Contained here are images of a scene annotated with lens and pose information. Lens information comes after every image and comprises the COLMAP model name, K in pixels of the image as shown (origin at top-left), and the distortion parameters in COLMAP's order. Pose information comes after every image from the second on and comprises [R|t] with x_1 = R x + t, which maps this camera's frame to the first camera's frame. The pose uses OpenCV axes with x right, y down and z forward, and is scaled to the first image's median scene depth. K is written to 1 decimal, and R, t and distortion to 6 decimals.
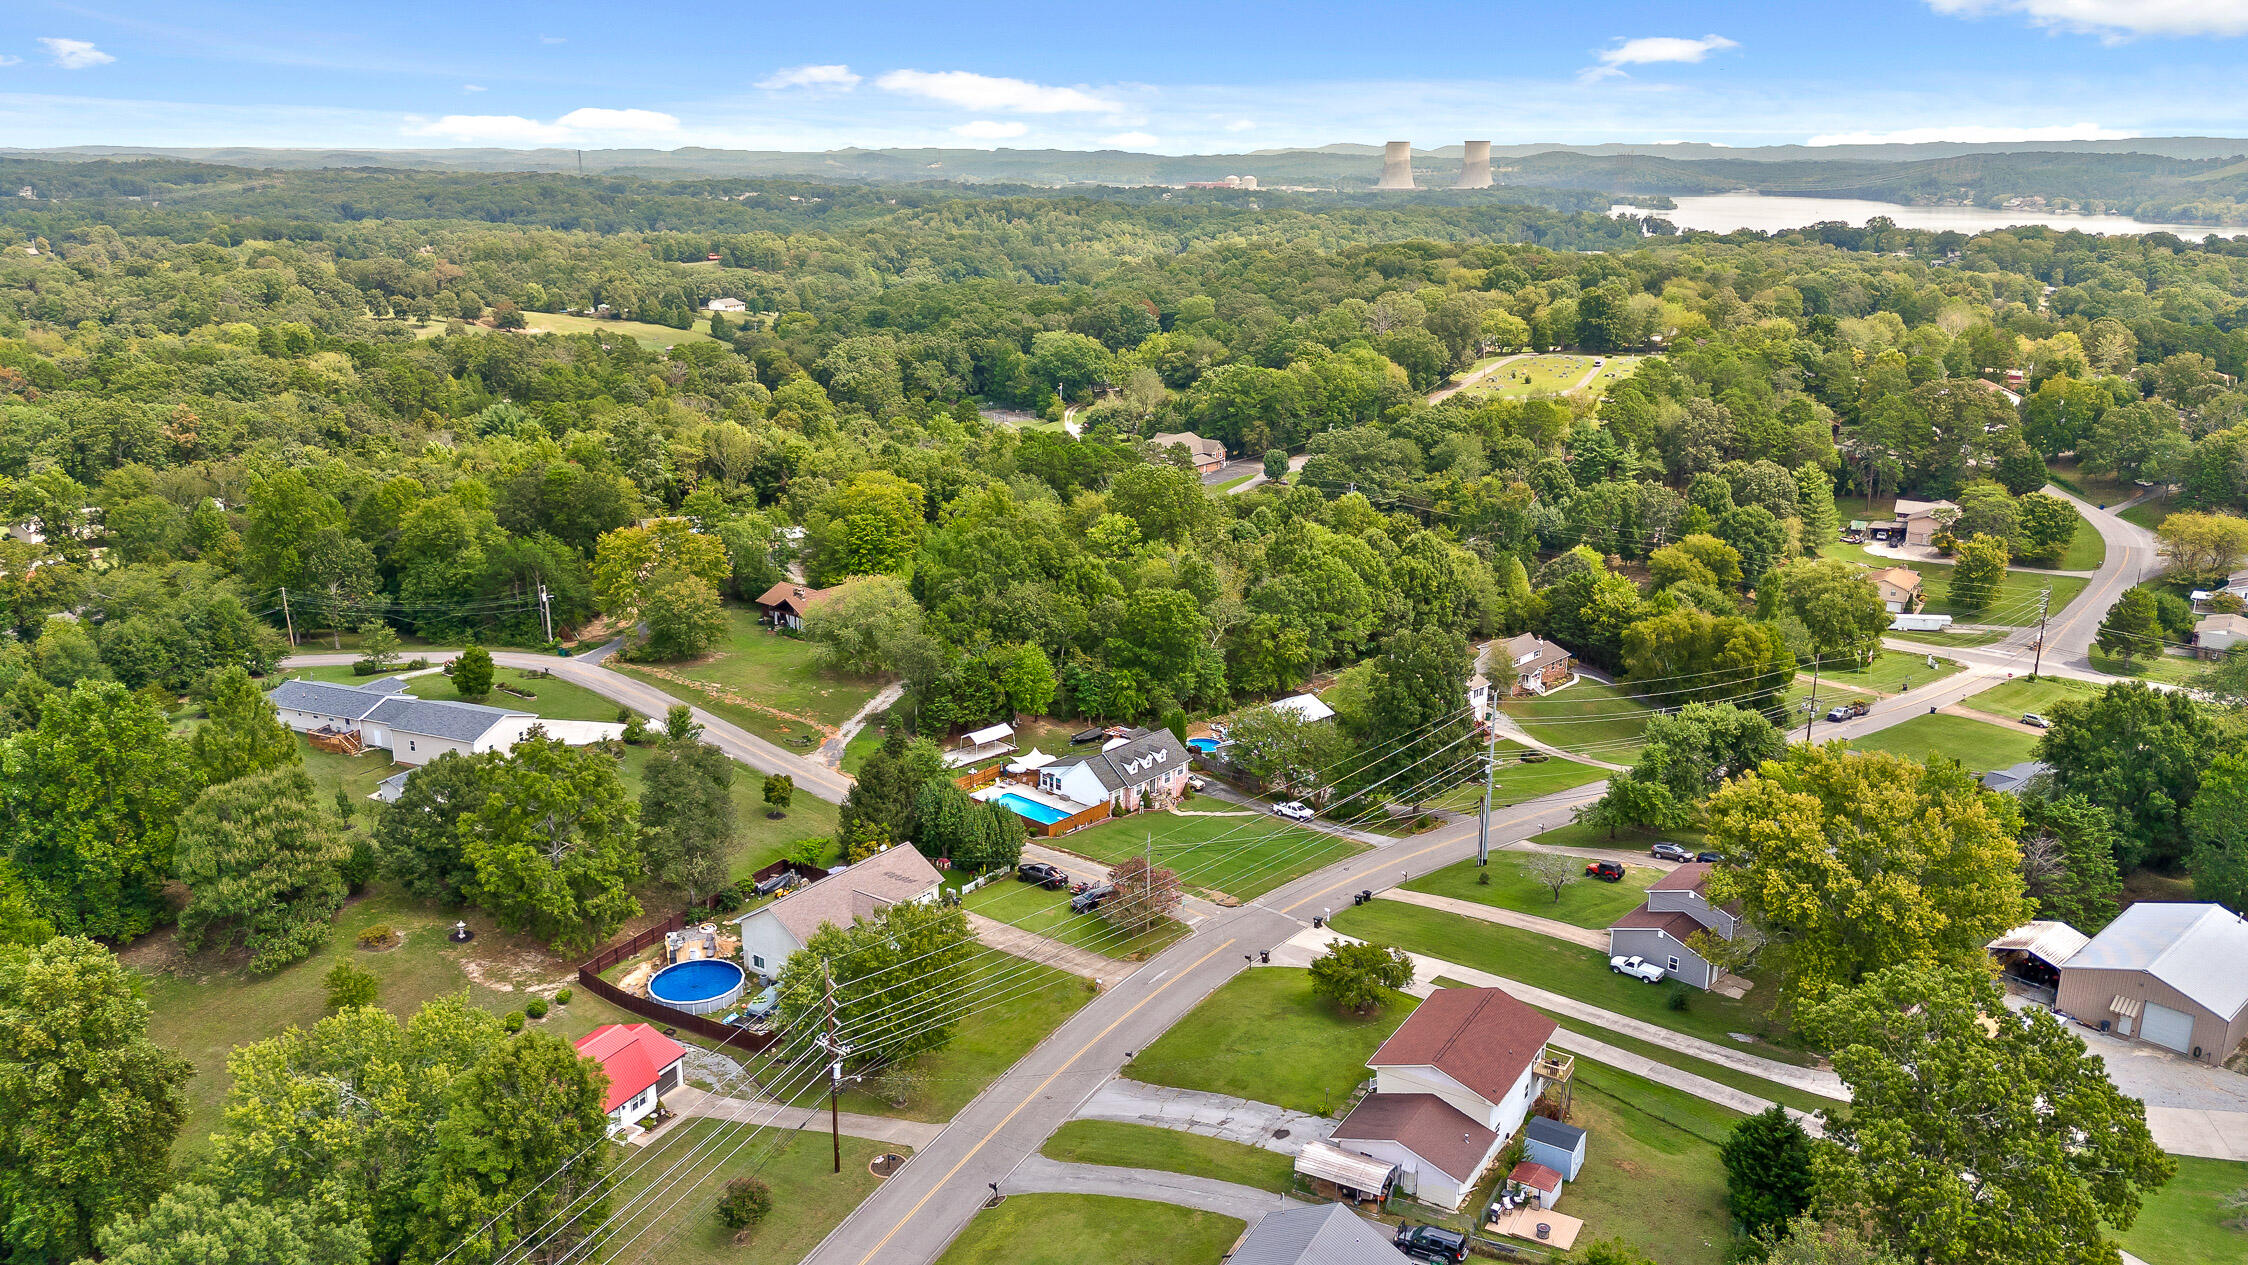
lens RADIAL K [[1654.2, 0, 1124.0], [0, 1654.2, 632.5], [0, 0, 1]] dist [0.080949, -0.081124]
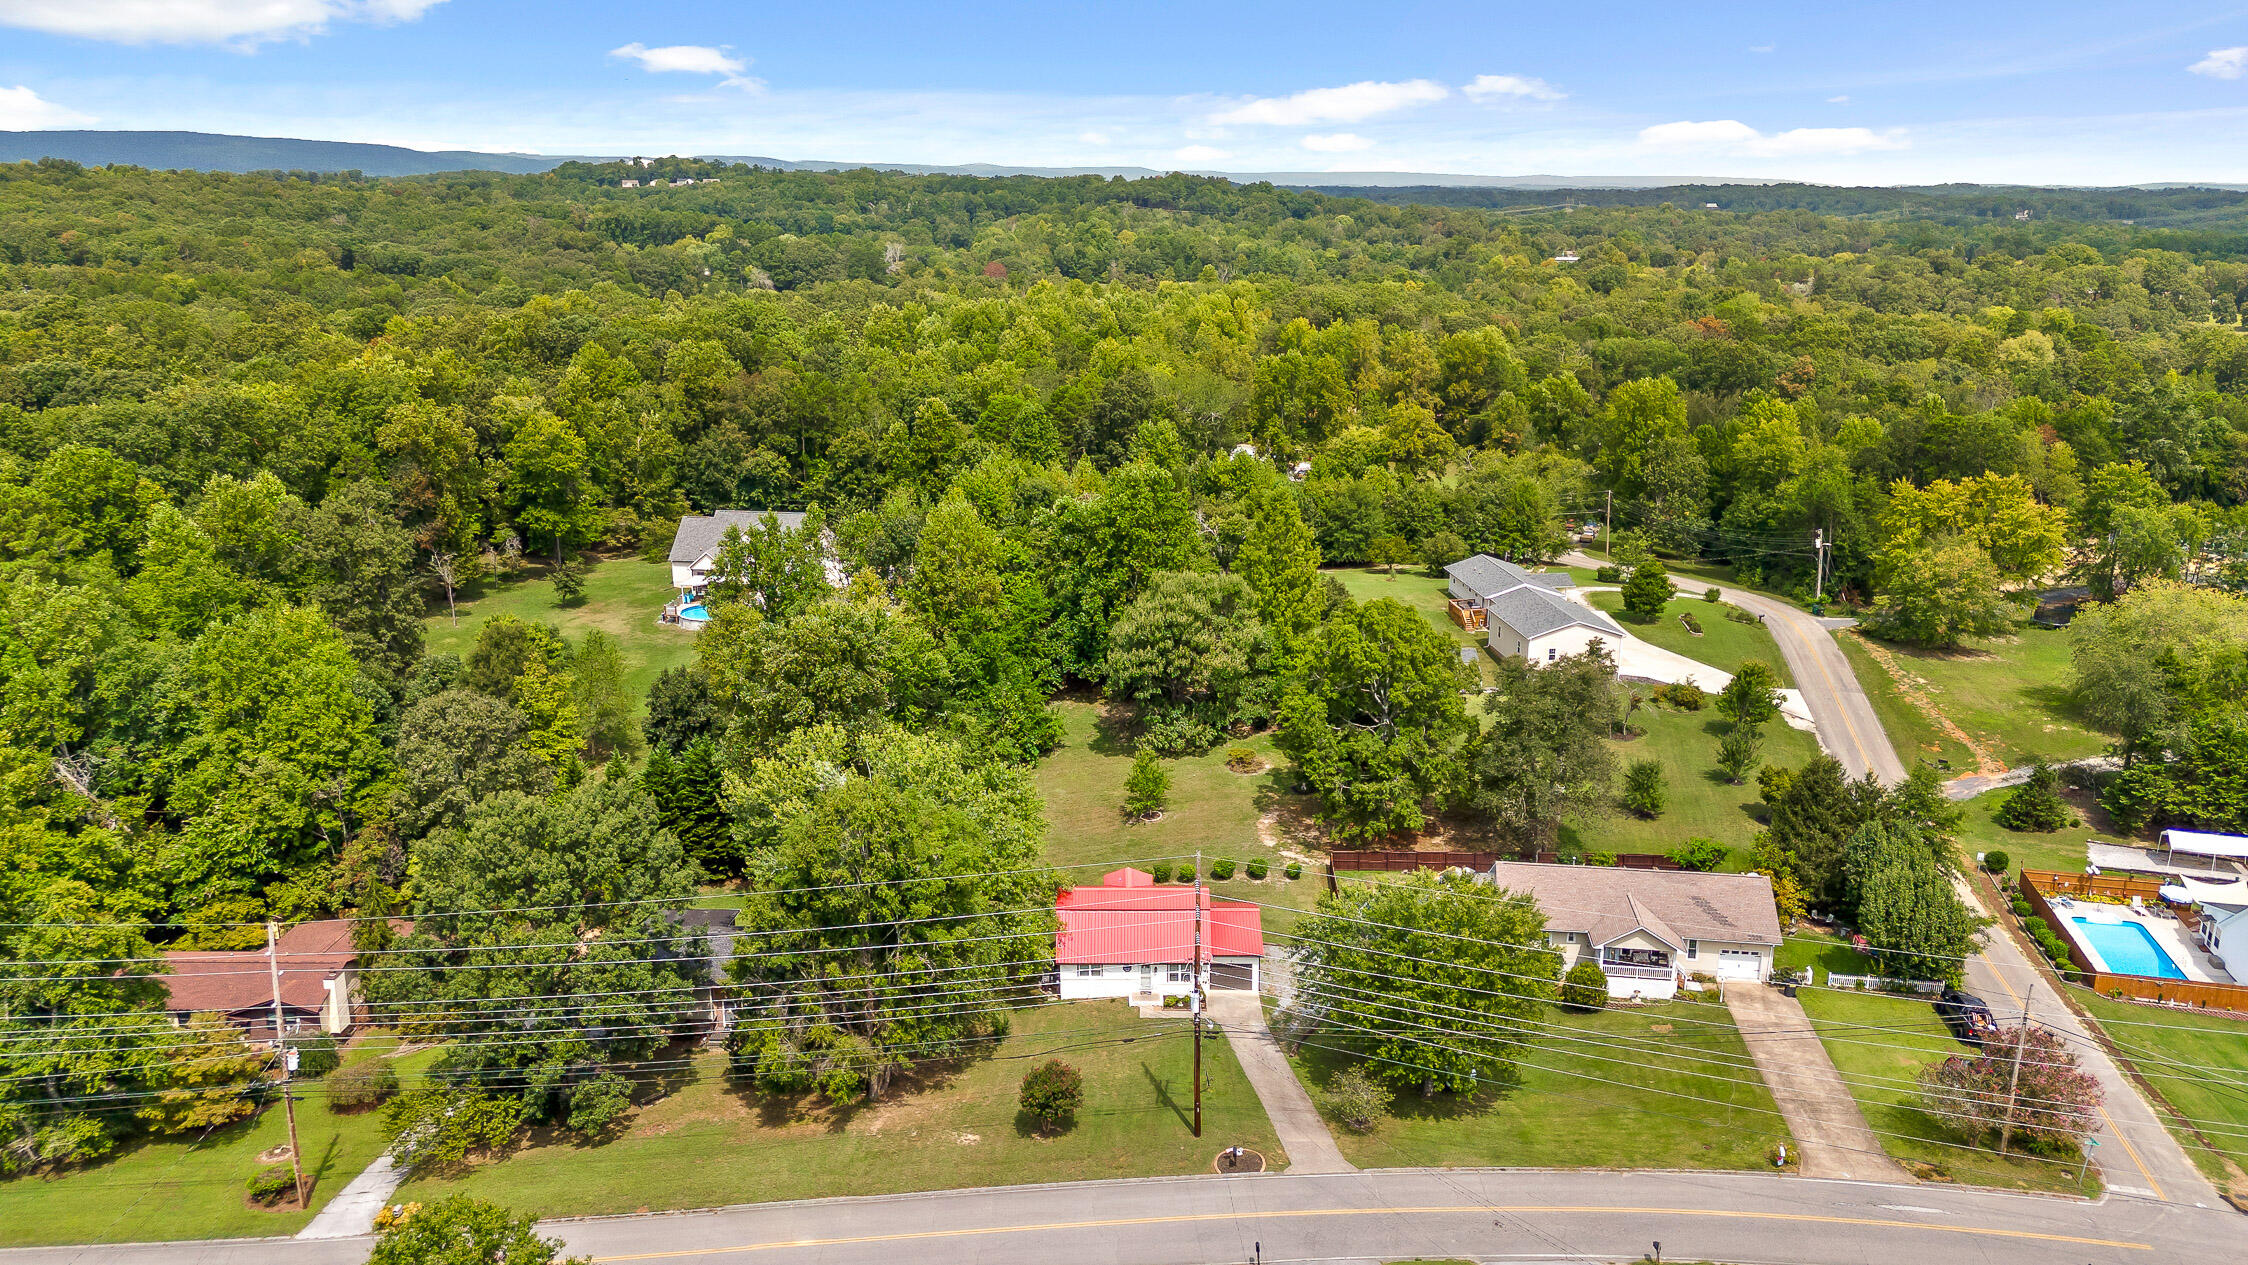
lens RADIAL K [[1614.7, 0, 1124.0], [0, 1614.7, 632.5], [0, 0, 1]] dist [0.010343, 0.006817]
pose [[0.472952, 0.228385, -0.850974, 0.093919], [-0.237410, 0.963133, 0.126540, 0.001102], [0.848500, 0.142183, 0.509736, 0.125610]]
